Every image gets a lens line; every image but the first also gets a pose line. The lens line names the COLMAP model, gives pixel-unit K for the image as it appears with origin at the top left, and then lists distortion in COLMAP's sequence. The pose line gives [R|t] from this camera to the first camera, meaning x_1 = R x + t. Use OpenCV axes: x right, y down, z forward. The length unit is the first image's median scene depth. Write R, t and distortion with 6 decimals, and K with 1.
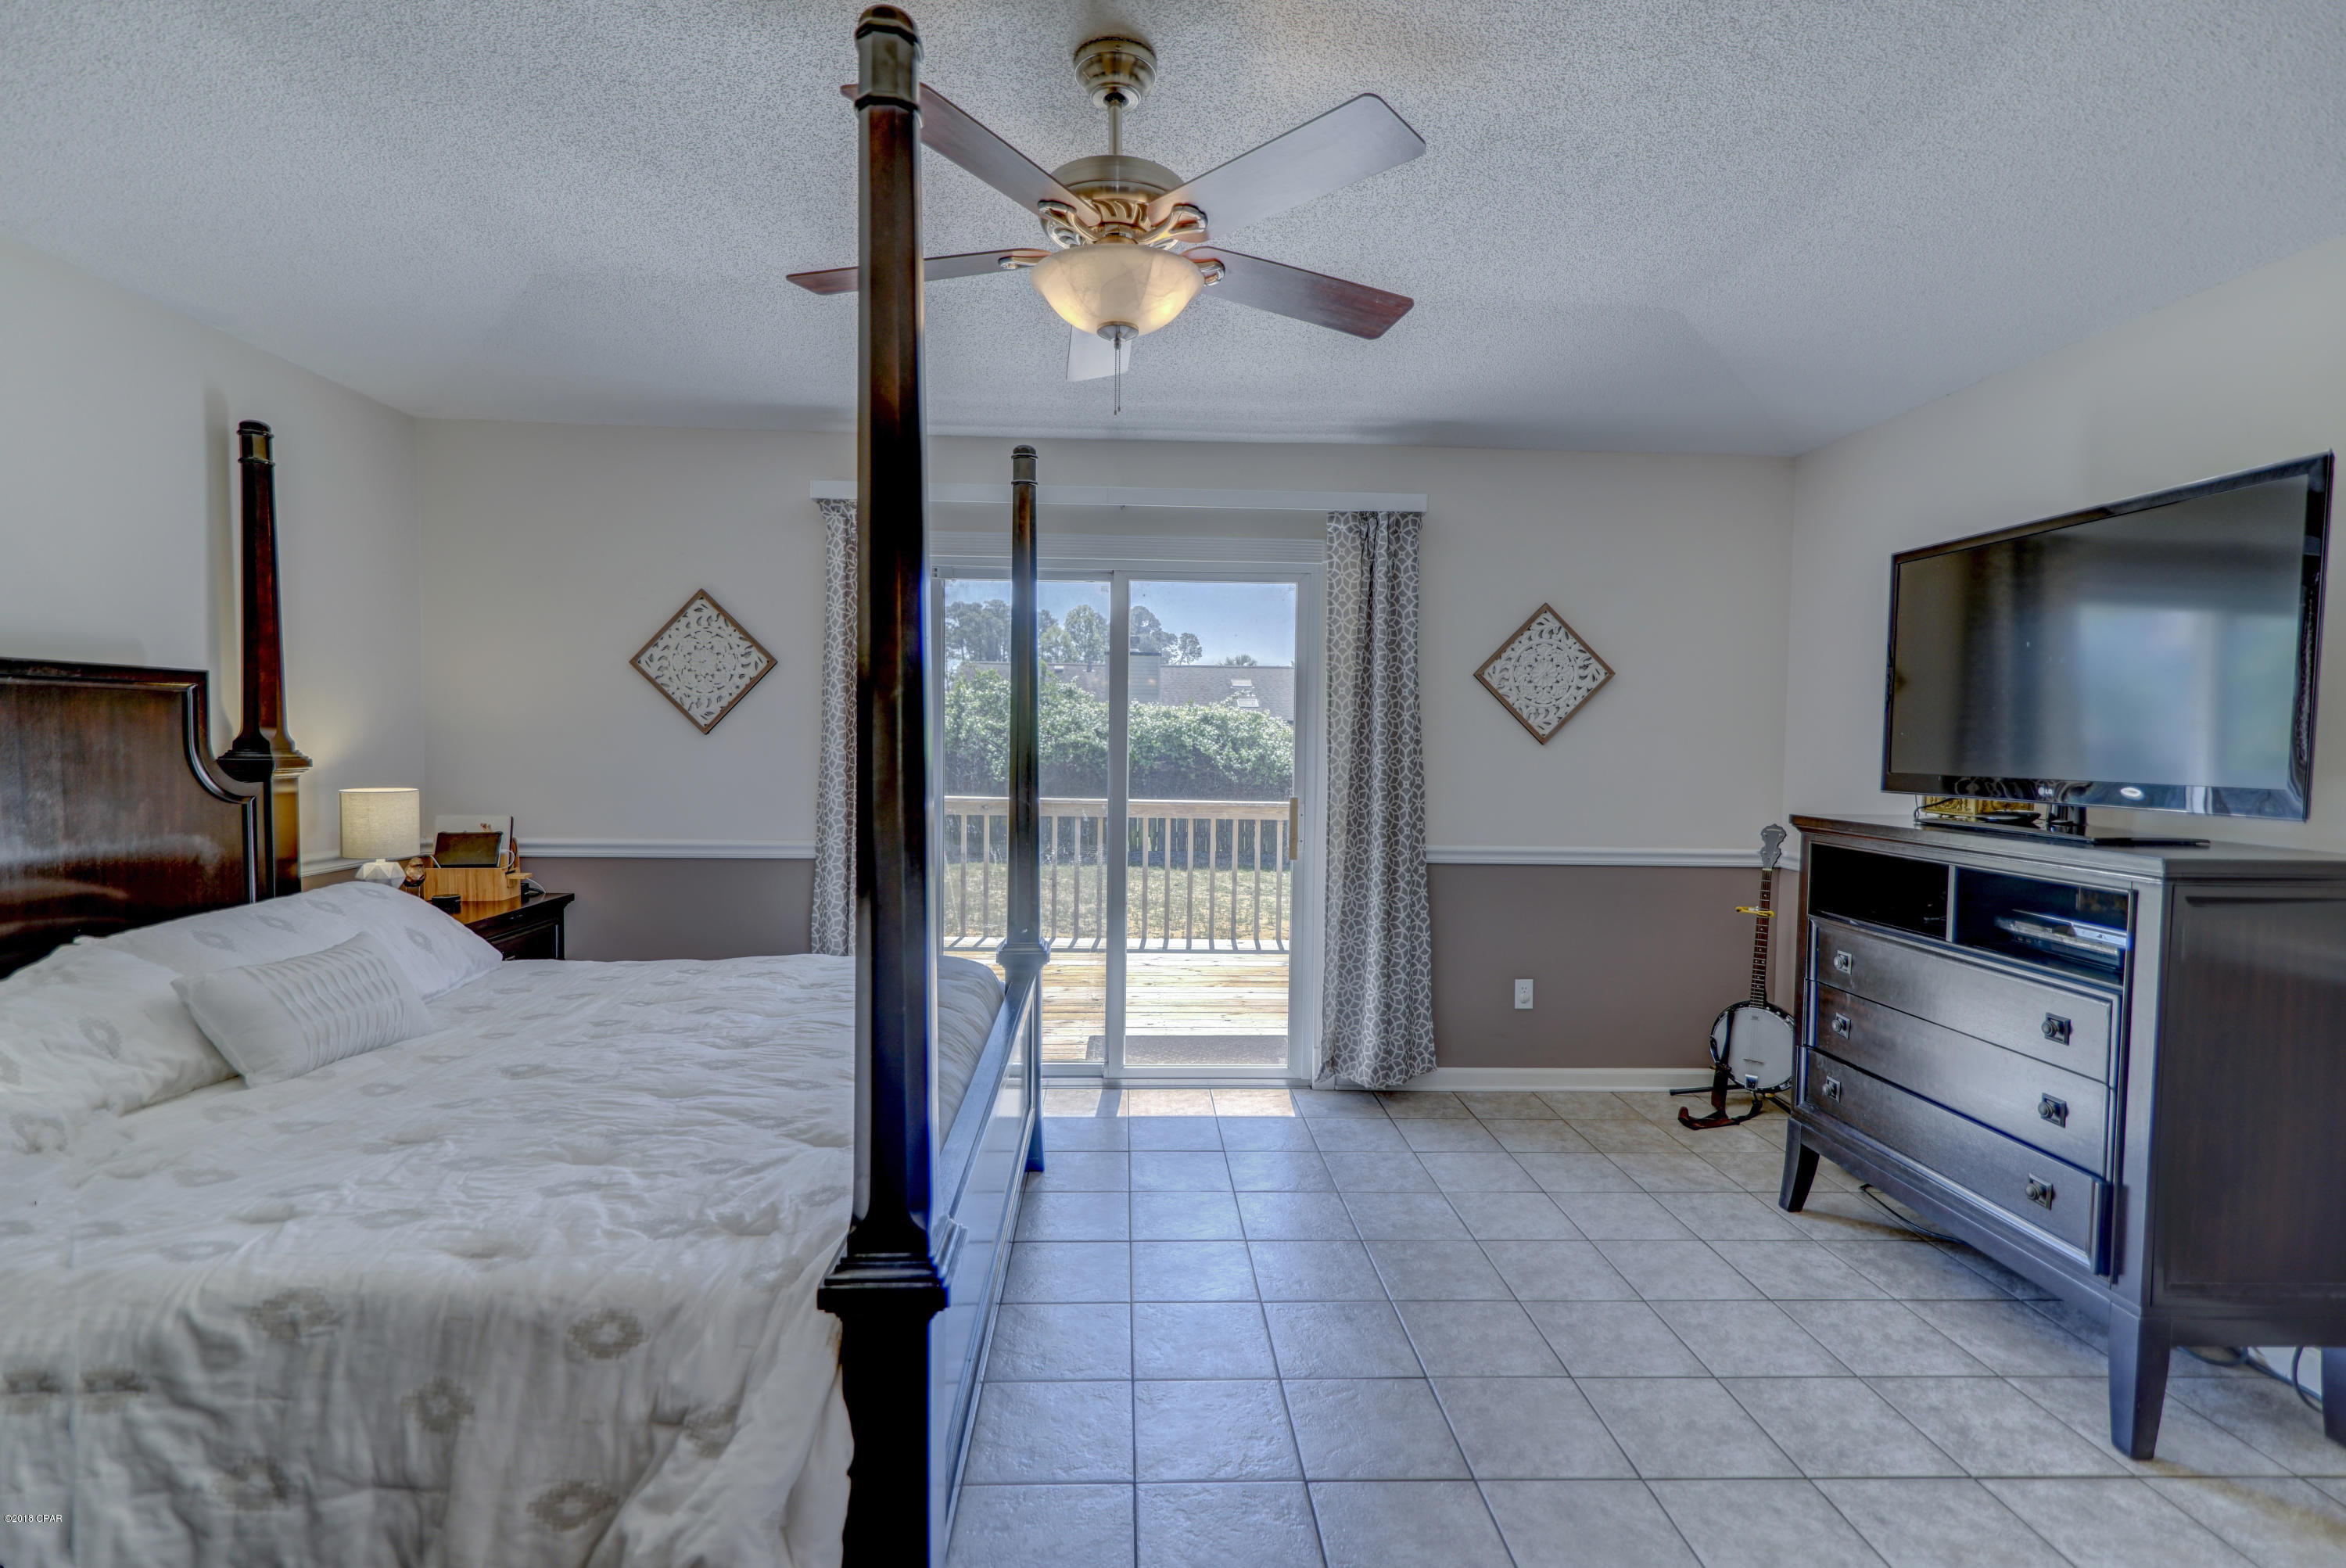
lens RADIAL K [[1094.0, 0, 1160.2], [0, 1094.0, 790.5], [0, 0, 1]] dist [0.015507, 0.000183]
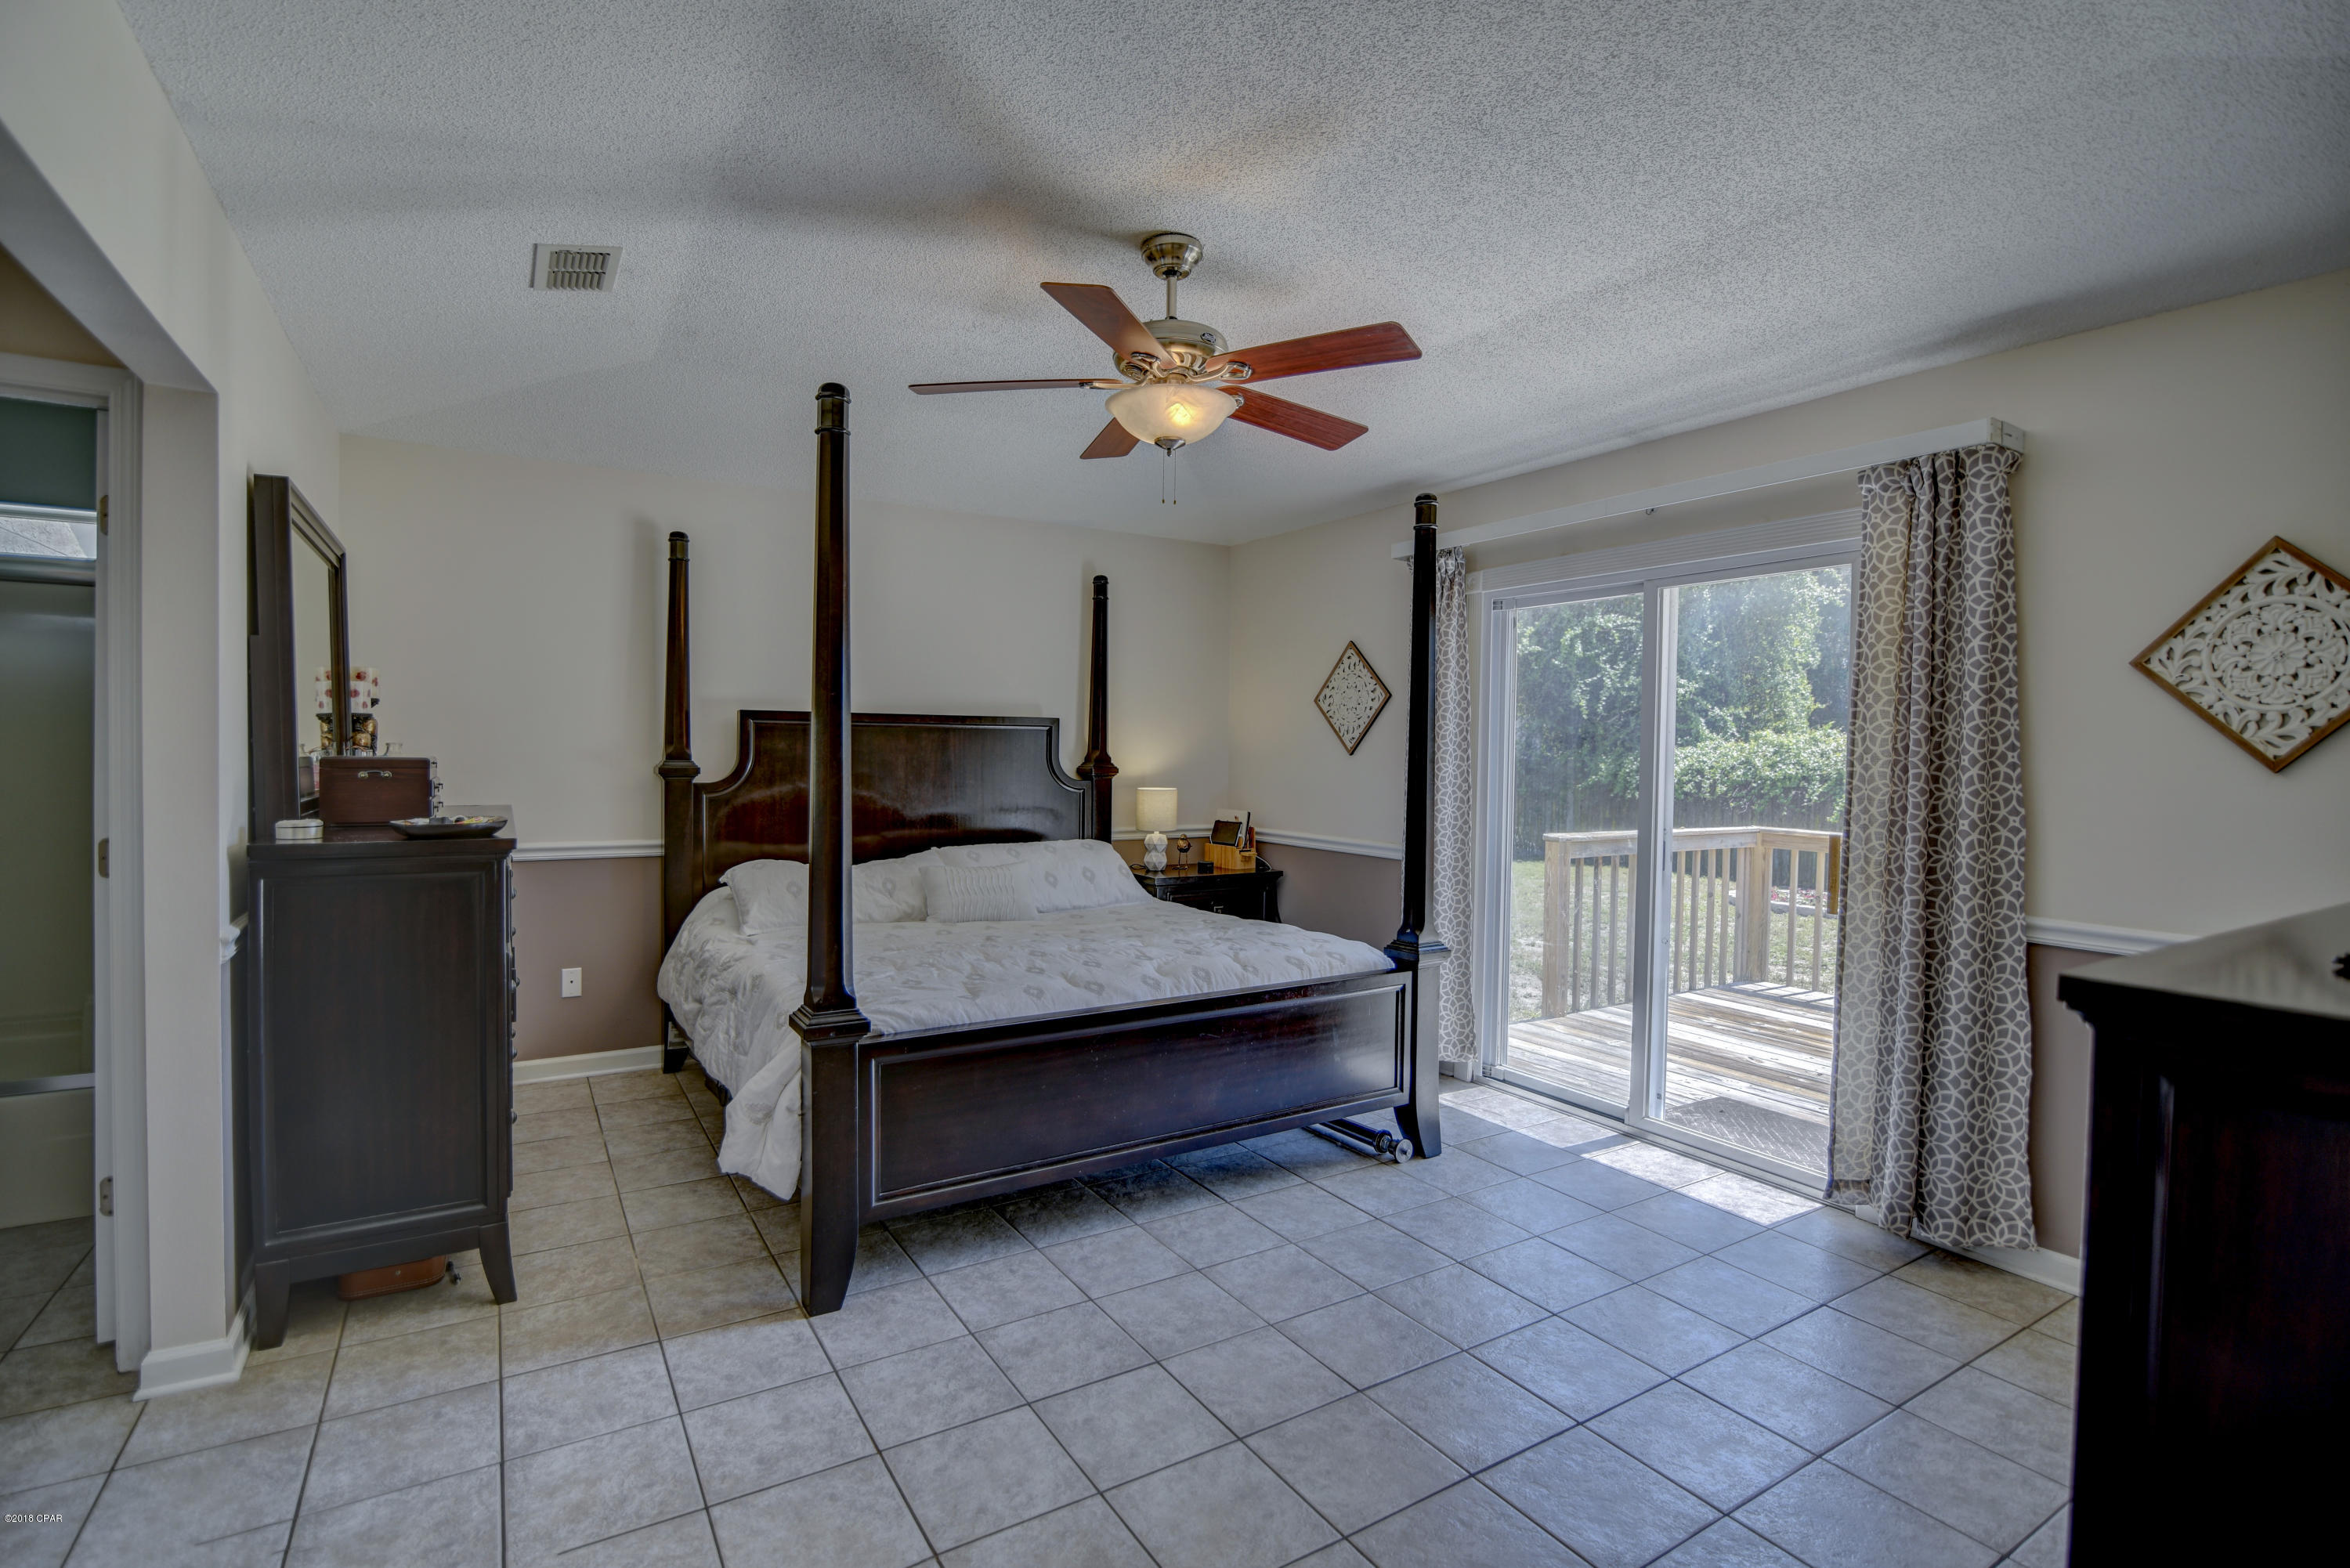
lens RADIAL K [[1091.7, 0, 1169.6], [0, 1091.7, 784.2], [0, 0, 1]] dist [-0.014175, 0.000698]
pose [[0.494633, 0.023345, -0.868788, 0.579614], [-0.055465, 0.998449, -0.004749, 0.000259], [0.867330, 0.050537, 0.495161, 0.197650]]
